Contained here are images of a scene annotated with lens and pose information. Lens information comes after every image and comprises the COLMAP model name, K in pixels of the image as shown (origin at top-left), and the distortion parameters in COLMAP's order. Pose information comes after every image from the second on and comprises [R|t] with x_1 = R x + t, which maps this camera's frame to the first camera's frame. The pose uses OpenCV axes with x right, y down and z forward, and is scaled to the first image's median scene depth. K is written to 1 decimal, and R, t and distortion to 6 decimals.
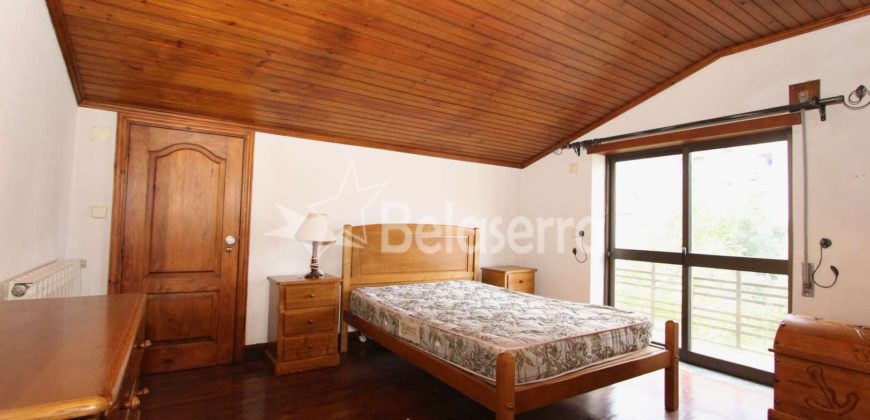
lens RADIAL K [[399.5, 0, 435.0], [0, 399.5, 210.0], [0, 0, 1]] dist [-0.001458, -0.000103]
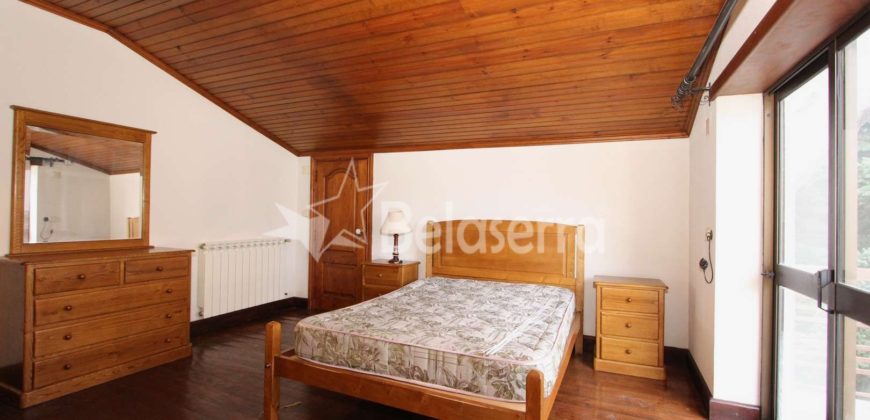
lens RADIAL K [[399.5, 0, 435.0], [0, 399.5, 210.0], [0, 0, 1]] dist [-0.001458, -0.000103]
pose [[0.535326, -0.025870, -0.844249, 1.056710], [0.021857, 0.999620, -0.016772, 0.035349], [0.844363, -0.009474, 0.535688, 0.550899]]
